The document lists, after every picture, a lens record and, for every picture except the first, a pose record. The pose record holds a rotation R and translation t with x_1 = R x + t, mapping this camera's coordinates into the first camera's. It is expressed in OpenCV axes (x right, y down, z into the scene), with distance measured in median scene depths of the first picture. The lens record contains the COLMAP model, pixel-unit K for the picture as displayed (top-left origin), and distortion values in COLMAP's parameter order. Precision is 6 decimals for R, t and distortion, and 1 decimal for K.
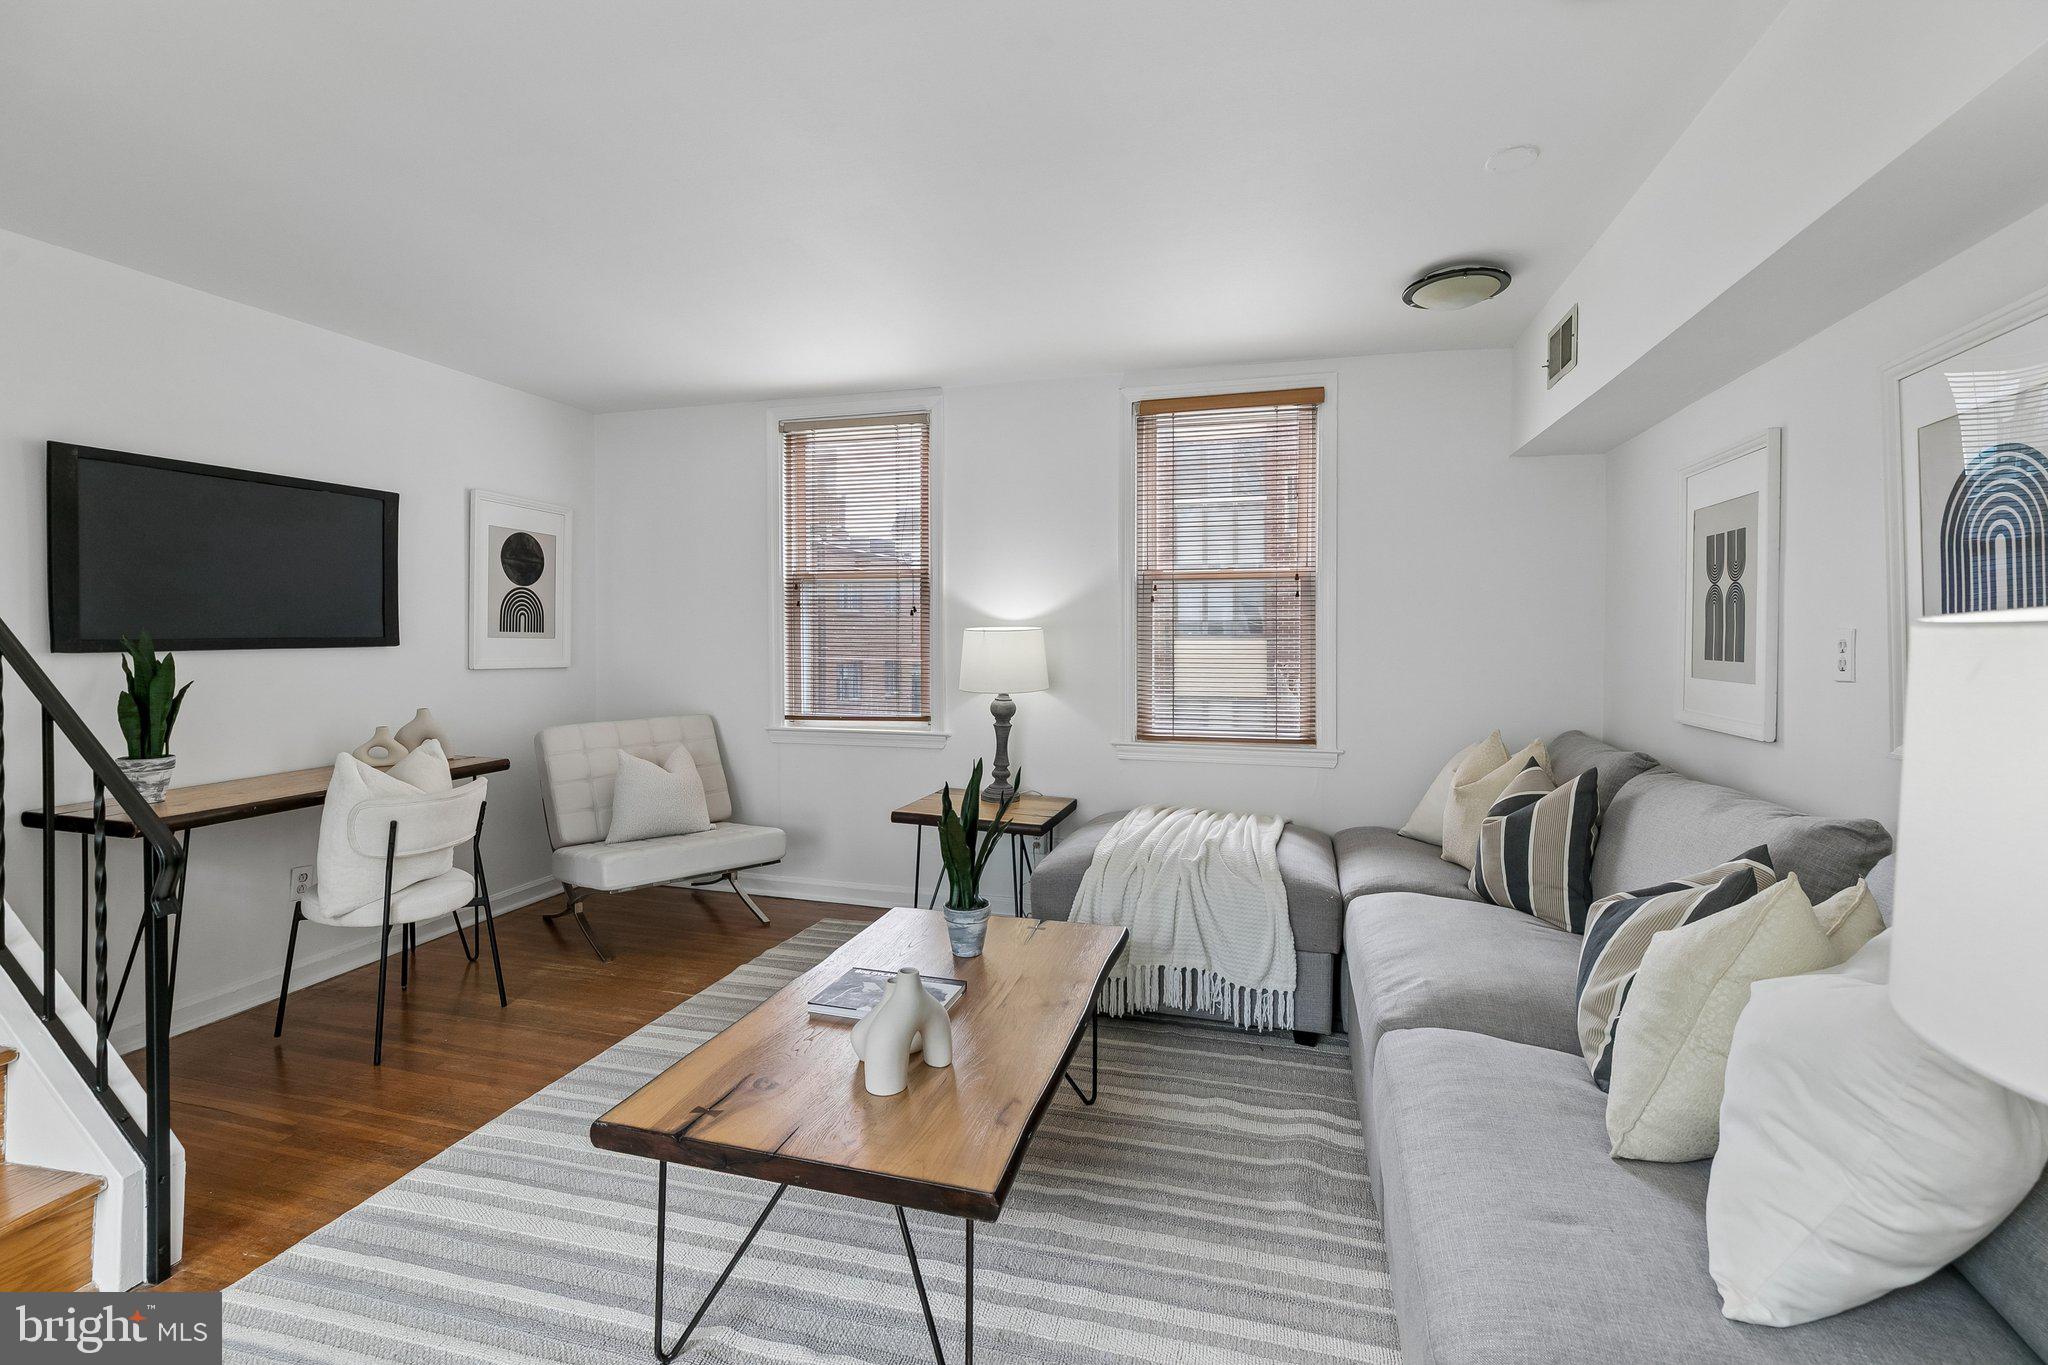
lens RADIAL K [[938.4, 0, 1022.3], [0, 938.4, 652.2], [0, 0, 1]] dist [0.003661, 0.000295]
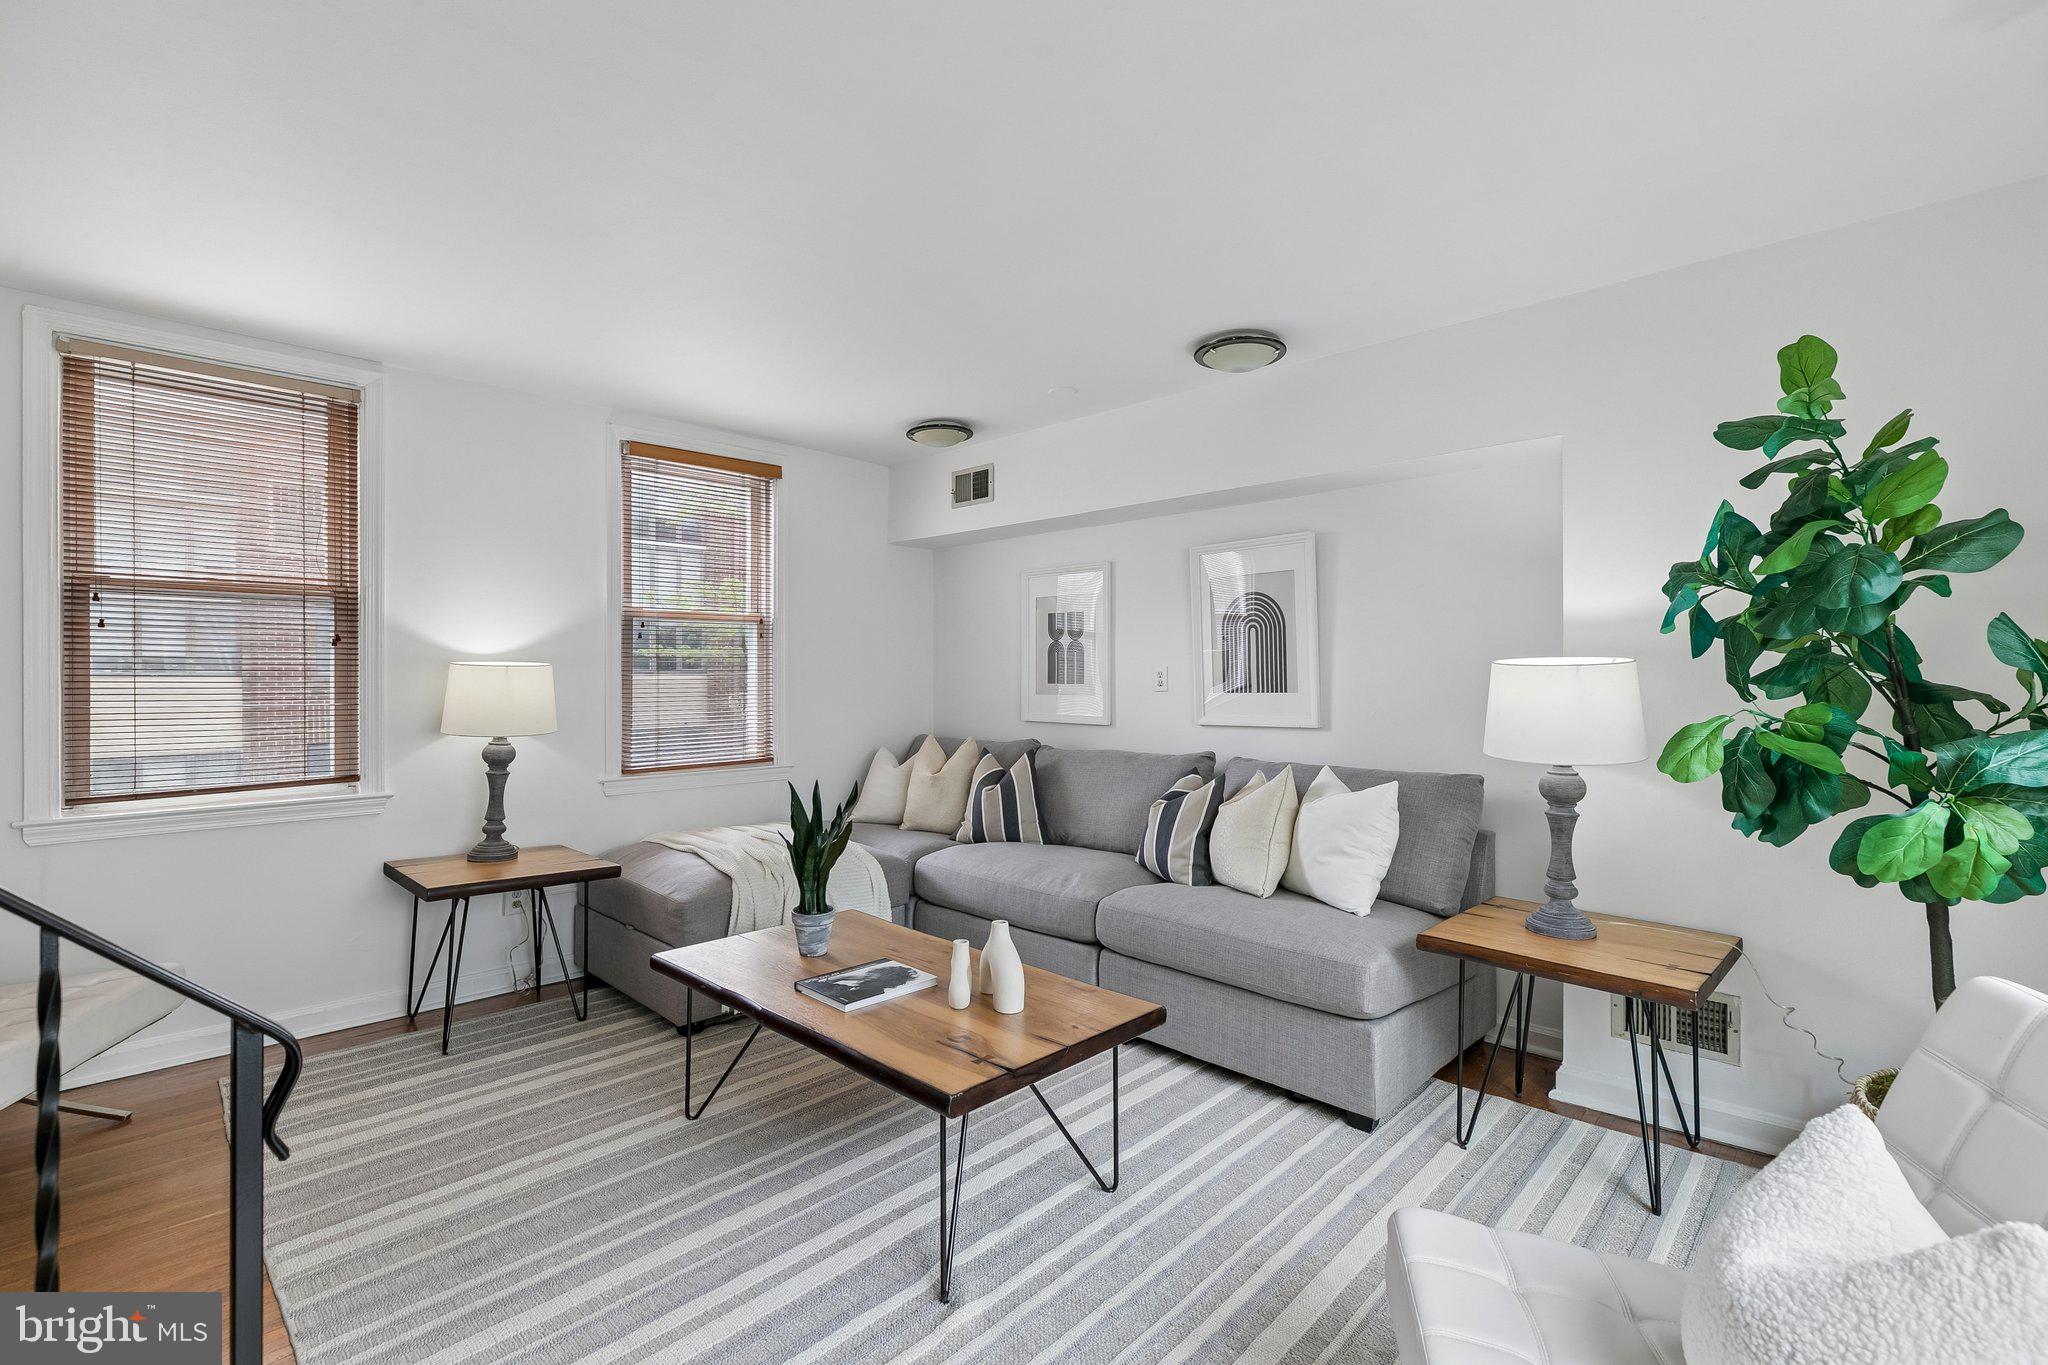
lens RADIAL K [[921.4, 0, 1024.0], [0, 921.4, 682.5], [0, 0, 1]] dist [-0.002311, -0.000232]
pose [[0.465531, -0.012302, 0.884946, -0.570819], [0.018647, 0.999818, 0.004089, -0.001751], [-0.884835, 0.014598, 0.465676, 0.162930]]
